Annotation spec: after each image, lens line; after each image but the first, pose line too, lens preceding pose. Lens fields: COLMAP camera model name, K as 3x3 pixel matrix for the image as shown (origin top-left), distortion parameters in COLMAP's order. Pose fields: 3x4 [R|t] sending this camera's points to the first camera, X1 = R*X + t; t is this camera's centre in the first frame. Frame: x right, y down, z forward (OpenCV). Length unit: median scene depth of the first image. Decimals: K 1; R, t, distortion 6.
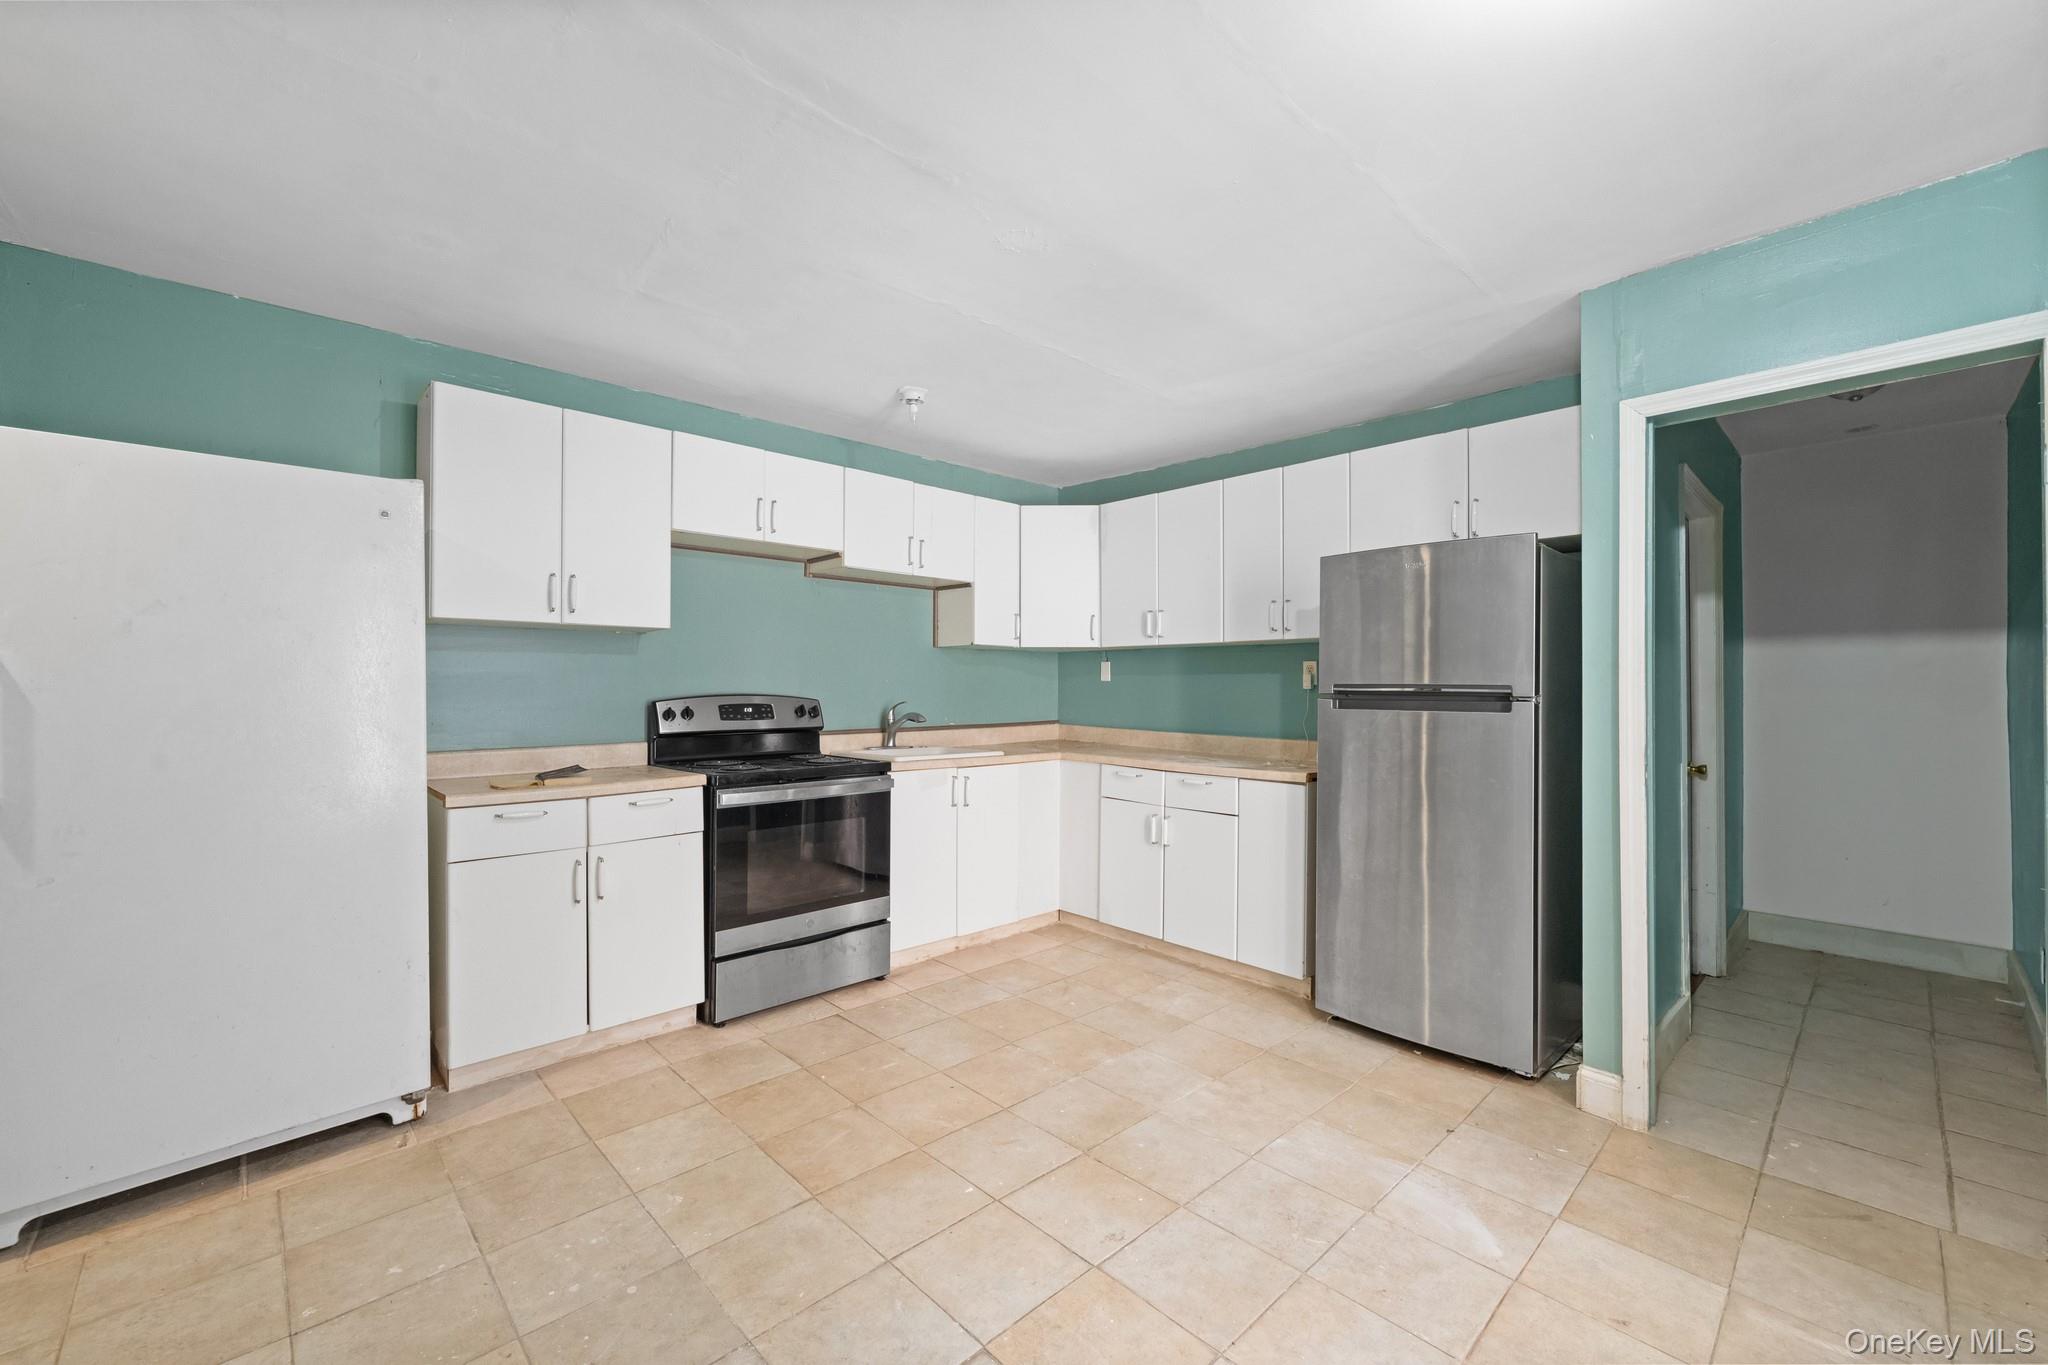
lens RADIAL K [[825.7, 0, 1020.8], [0, 825.7, 681.5], [0, 0, 1]] dist [-0.002810, -0.000476]
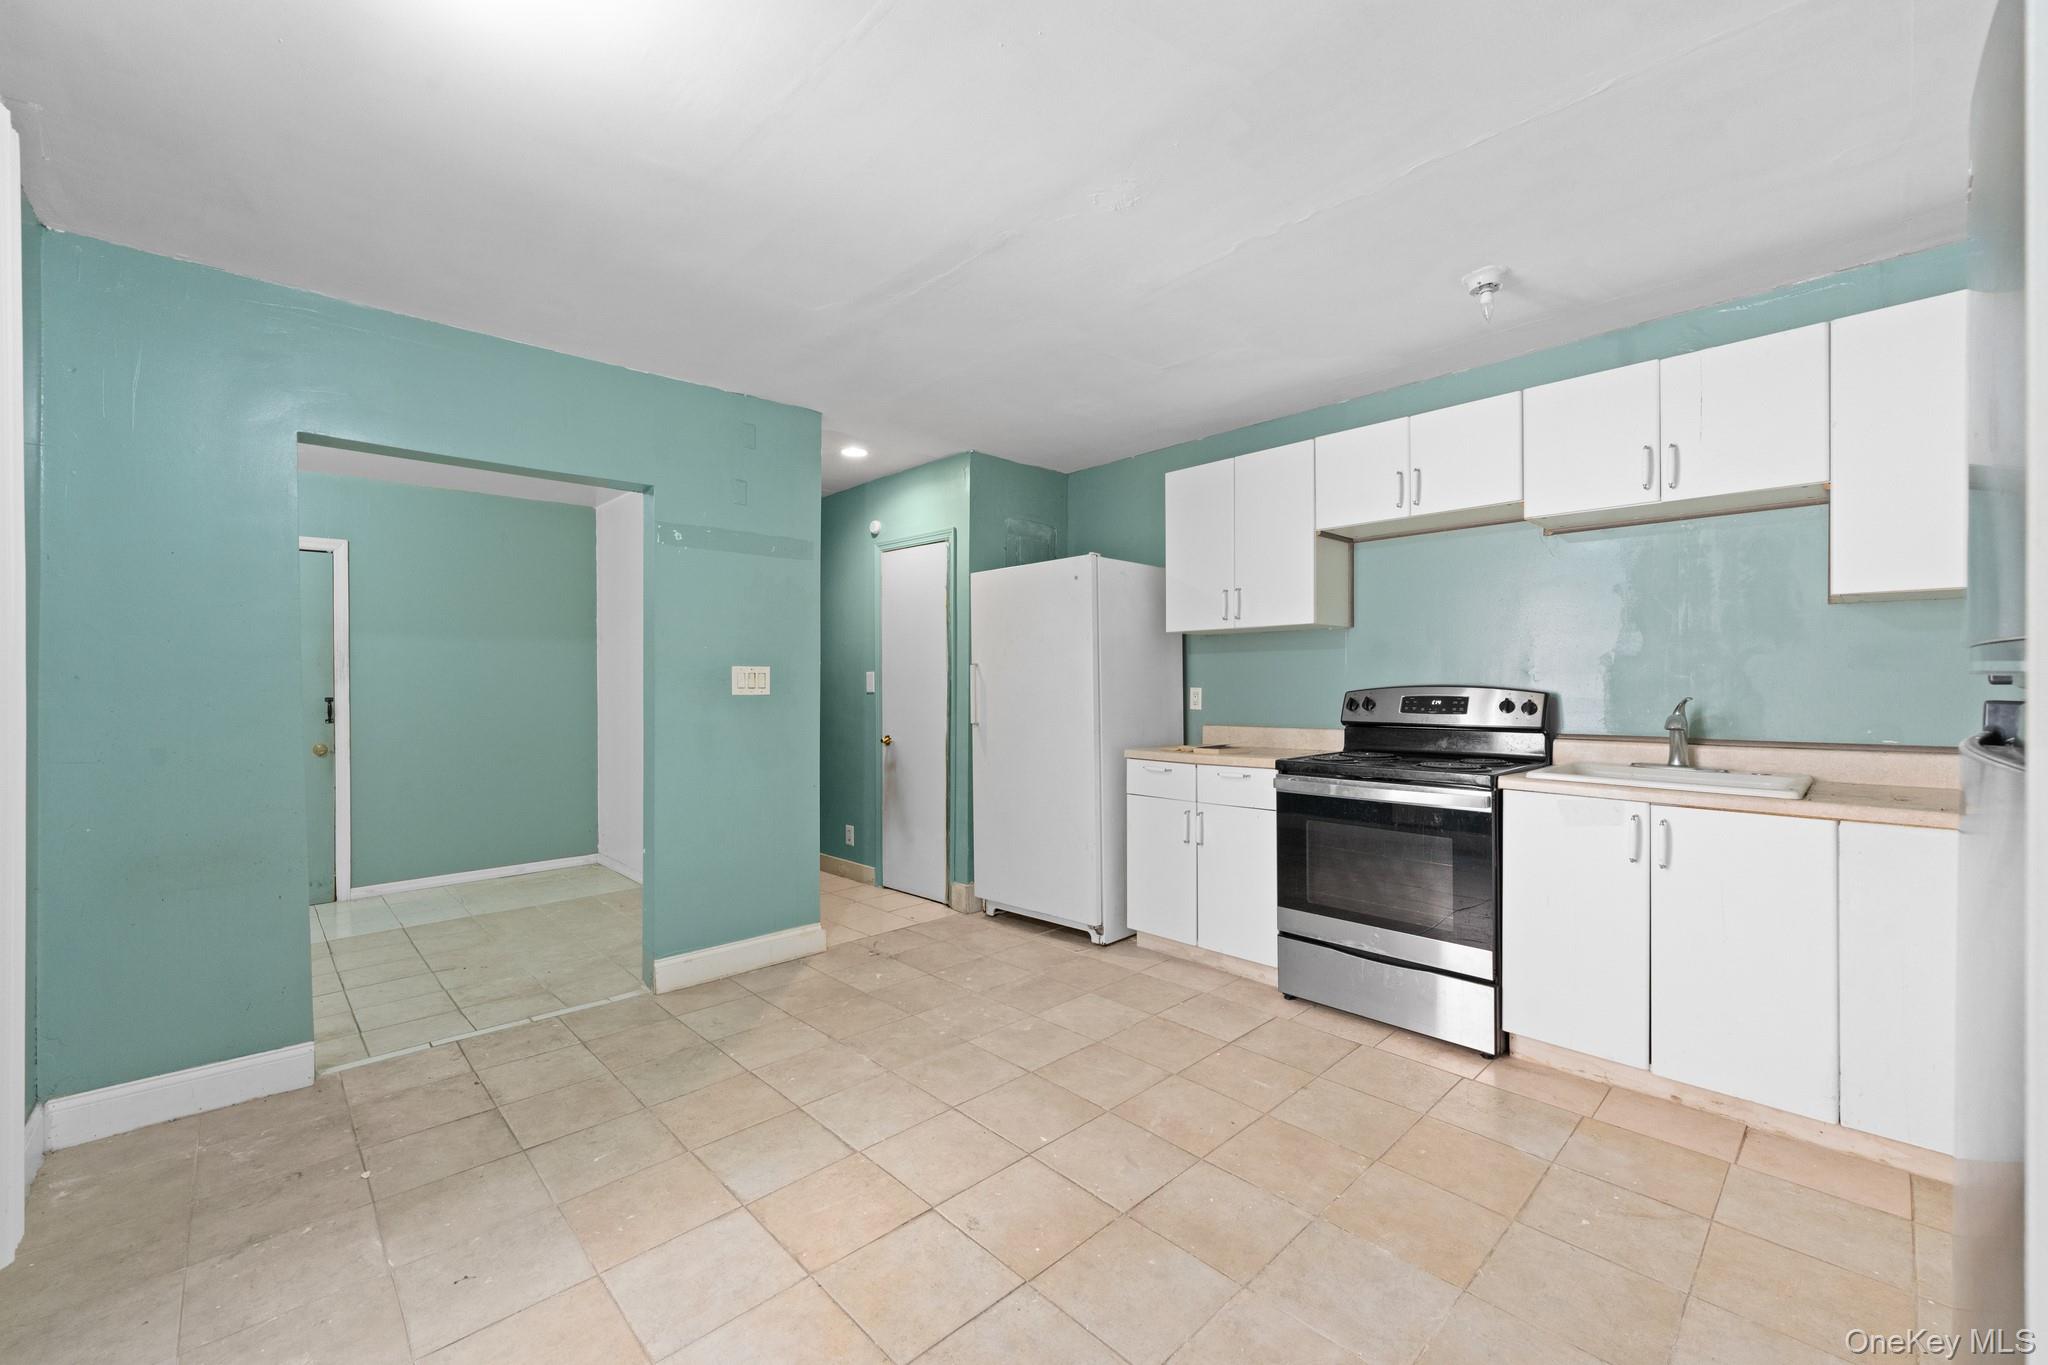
lens RADIAL K [[825.7, 0, 1020.8], [0, 825.7, 685.5], [0, 0, 1]] dist [-0.002810, -0.000476]
pose [[-0.004530, 0.003377, -0.999984, 0.691448], [0.010293, 0.999941, 0.003330, 0.009619], [0.999937, -0.010278, -0.004564, 0.662666]]
